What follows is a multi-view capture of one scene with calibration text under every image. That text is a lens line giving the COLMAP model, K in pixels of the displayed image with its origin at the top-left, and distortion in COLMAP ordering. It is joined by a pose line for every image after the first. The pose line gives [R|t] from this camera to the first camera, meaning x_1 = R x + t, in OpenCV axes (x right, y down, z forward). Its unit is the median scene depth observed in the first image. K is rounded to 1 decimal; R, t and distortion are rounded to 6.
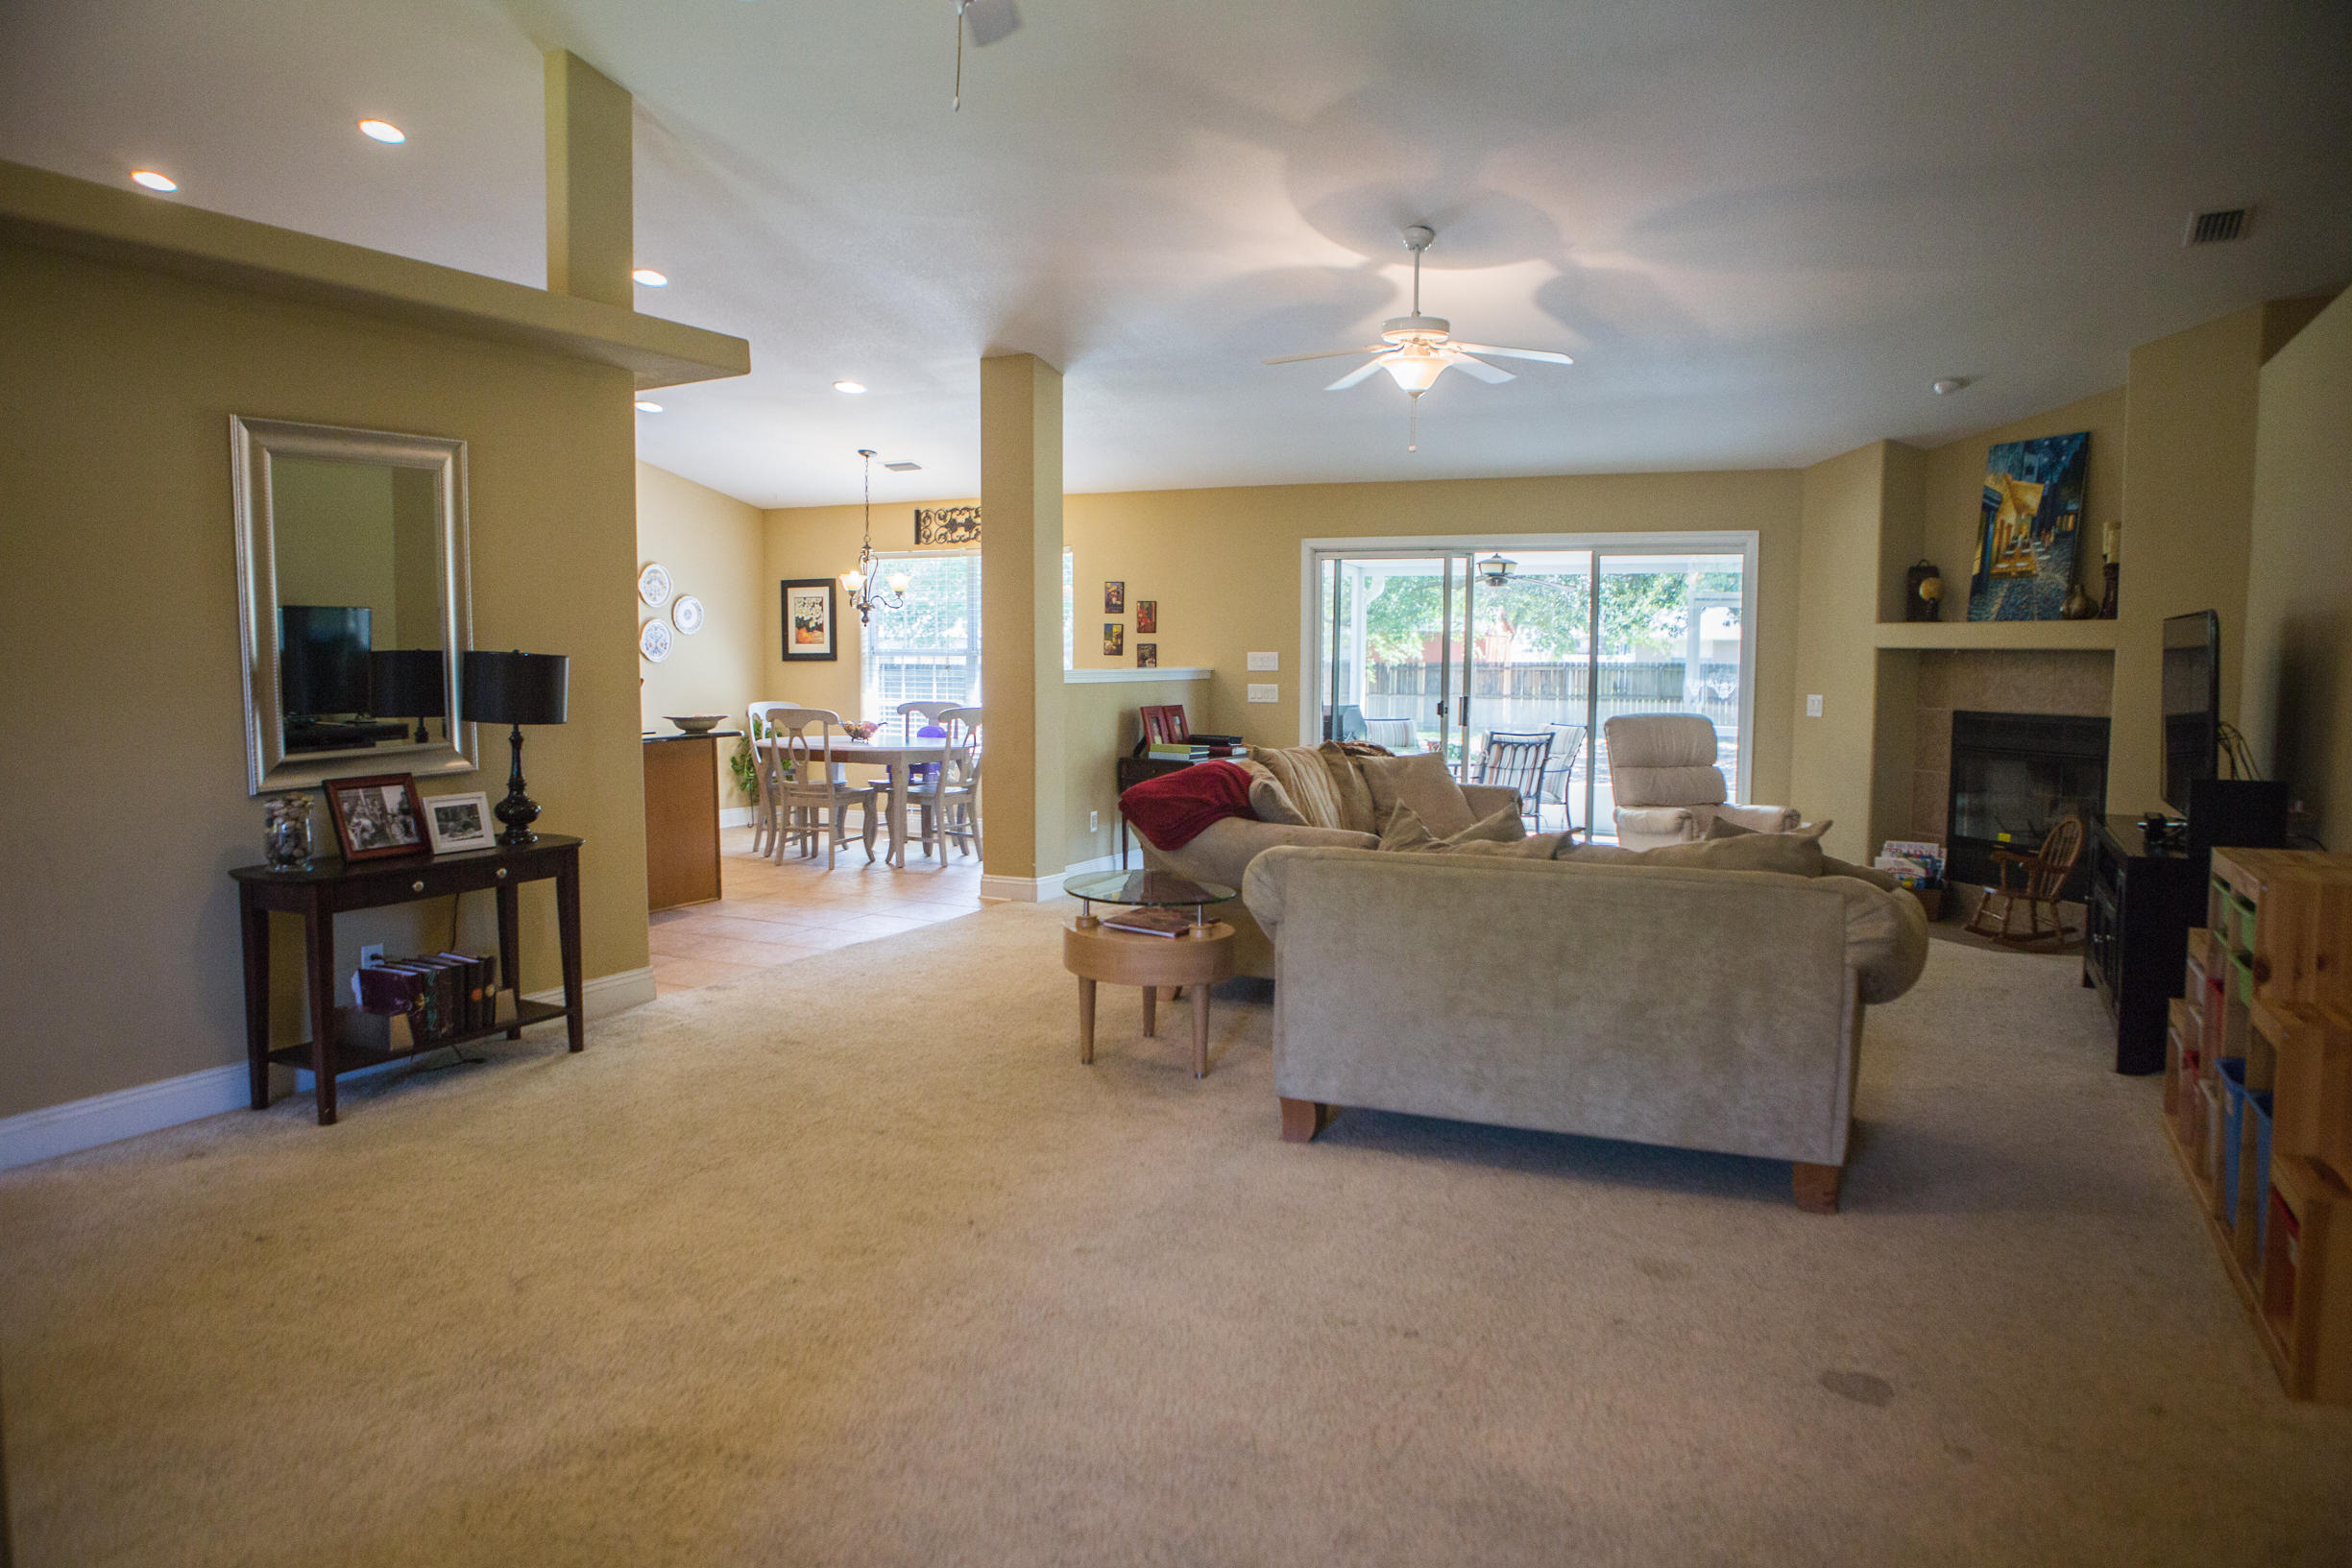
lens RADIAL K [[1604.2, 0, 1187.3], [0, 1604.2, 779.7], [0, 0, 1]] dist [-0.092893, 0.053258]
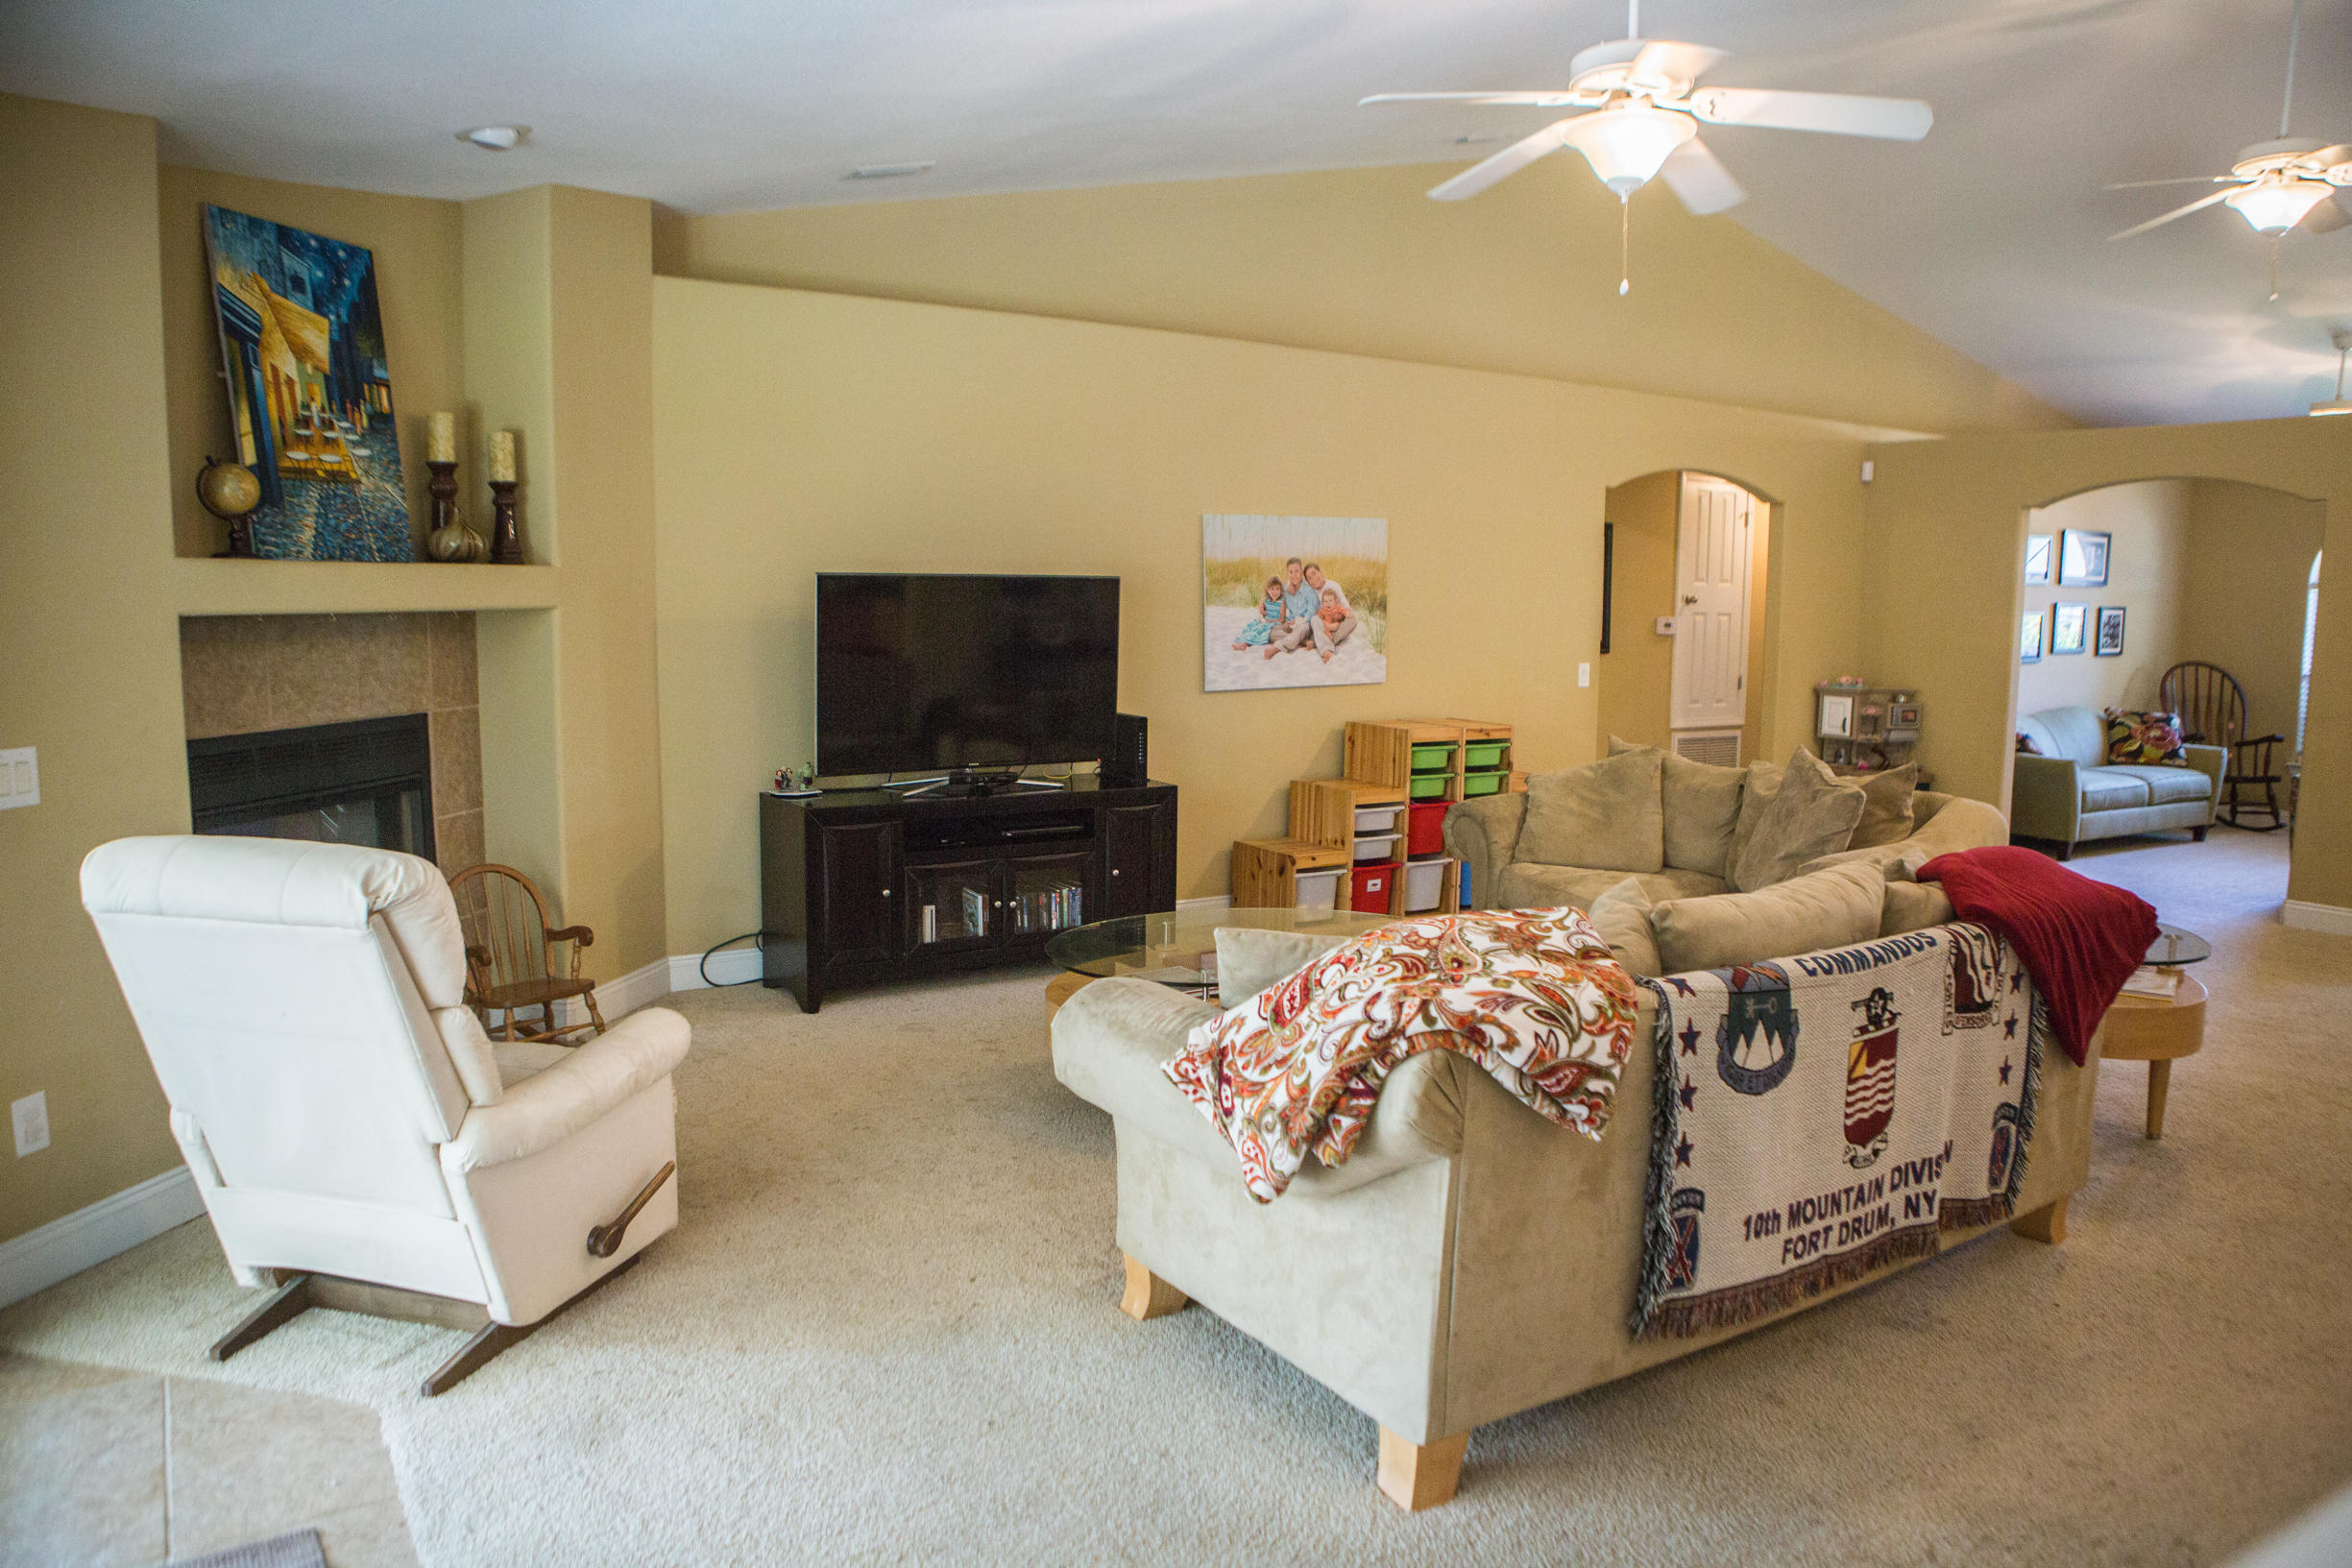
lens RADIAL K [[1604.2, 0, 1113.9], [0, 1604.2, 819.3], [0, 0, 1]] dist [-0.092893, 0.053258]
pose [[-0.839506, -0.089232, 0.535974, -0.011516], [0.032787, 0.976306, 0.213896, -0.123082], [-0.542361, 0.197140, -0.816689, 1.339903]]
